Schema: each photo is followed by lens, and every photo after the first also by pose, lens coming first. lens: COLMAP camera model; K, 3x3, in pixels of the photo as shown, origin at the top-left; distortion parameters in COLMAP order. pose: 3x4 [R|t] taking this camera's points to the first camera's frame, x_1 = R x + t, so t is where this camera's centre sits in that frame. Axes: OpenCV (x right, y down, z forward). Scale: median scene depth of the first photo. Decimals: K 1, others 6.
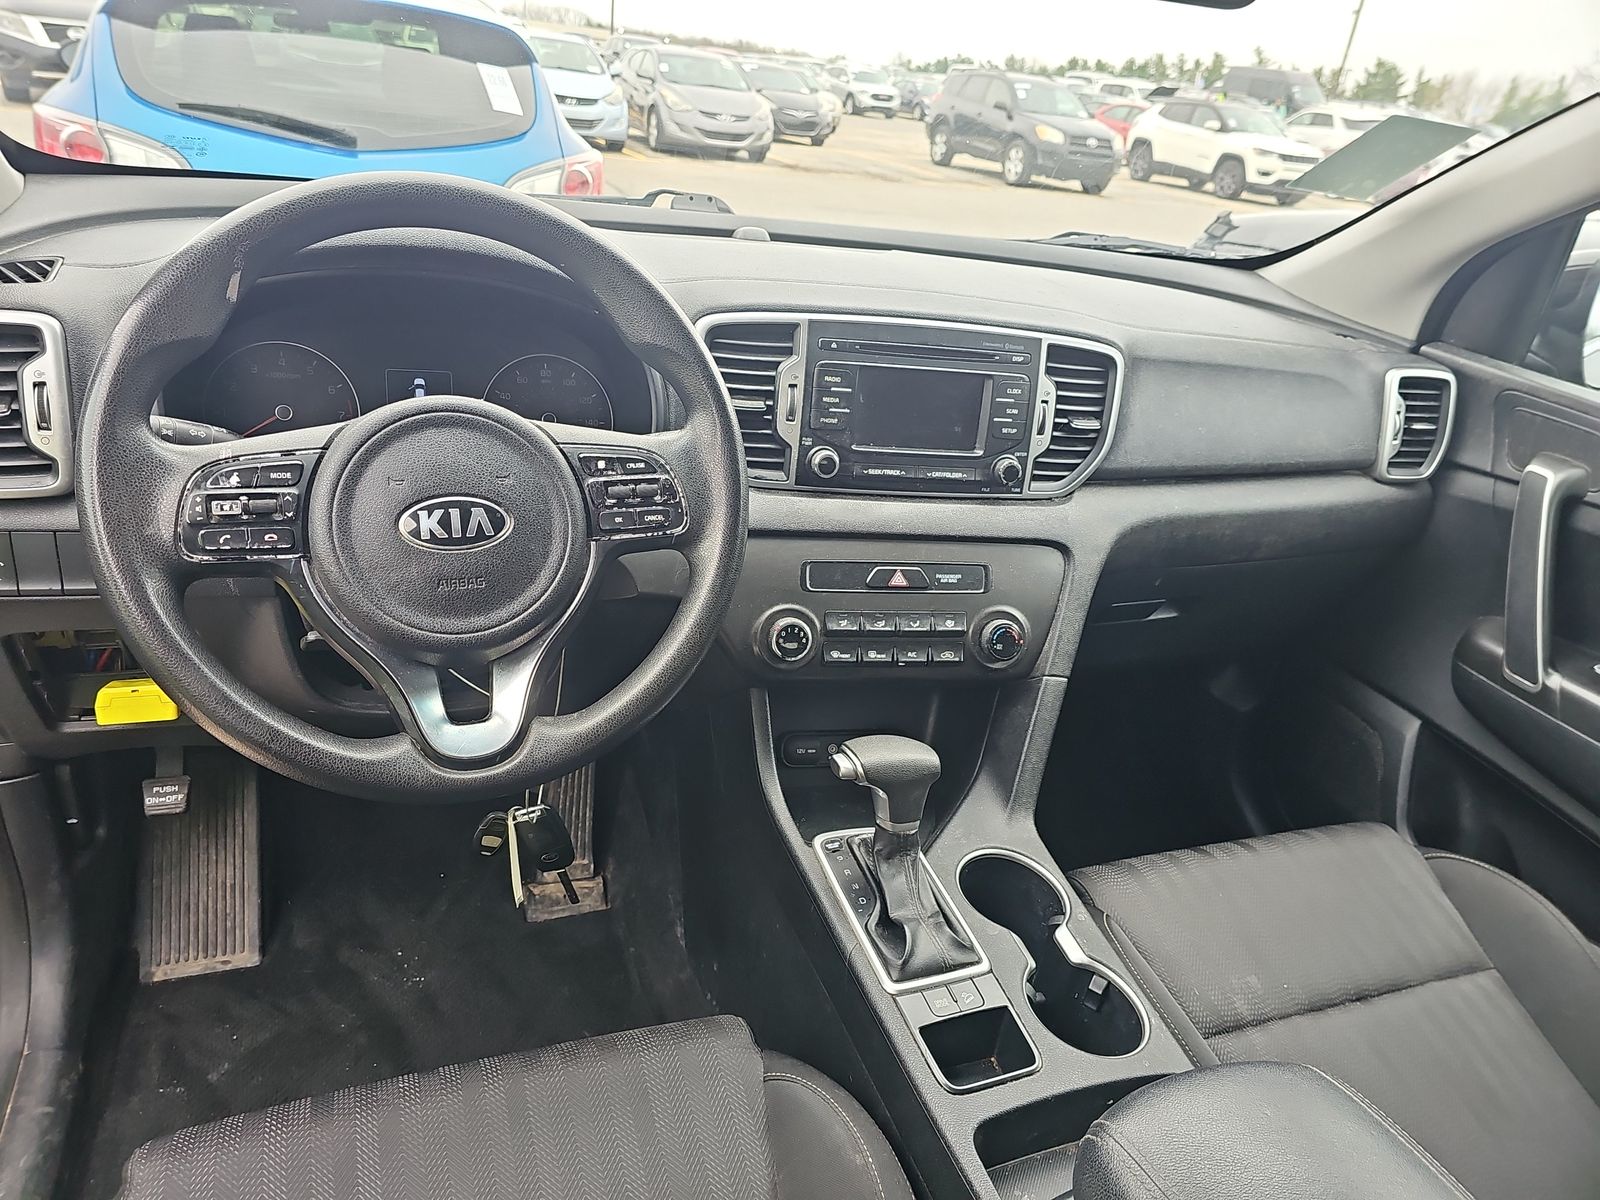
lens RADIAL K [[1073.2, 0, 784.5], [0, 1073.2, 675.9], [0, 0, 1]] dist [0.052887, -0.056147]
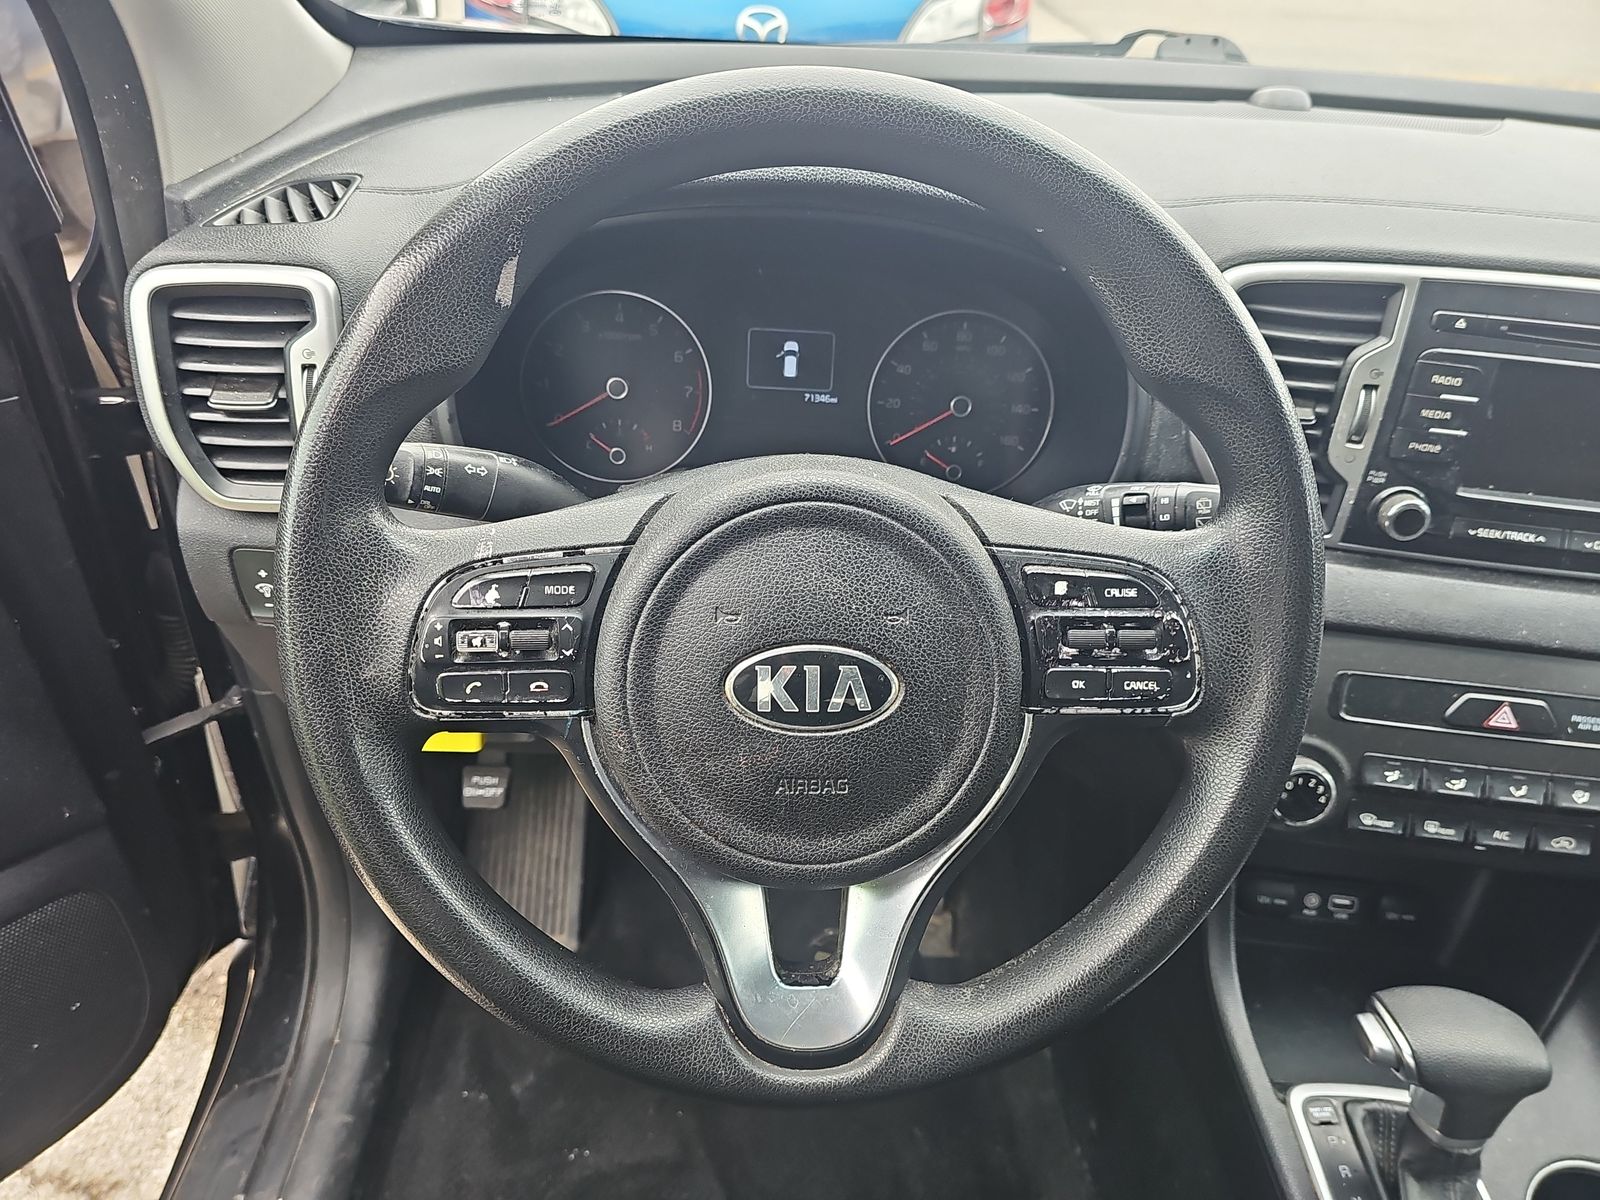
lens RADIAL K [[1073.2, 0, 813.0], [0, 1073.2, 671.6], [0, 0, 1]] dist [0.052887, -0.056147]
pose [[0.951357, 0.132046, -0.278358, -0.106747], [-0.093312, 0.984555, 0.148133, -0.185441], [0.293619, -0.114954, 0.948985, 0.331914]]
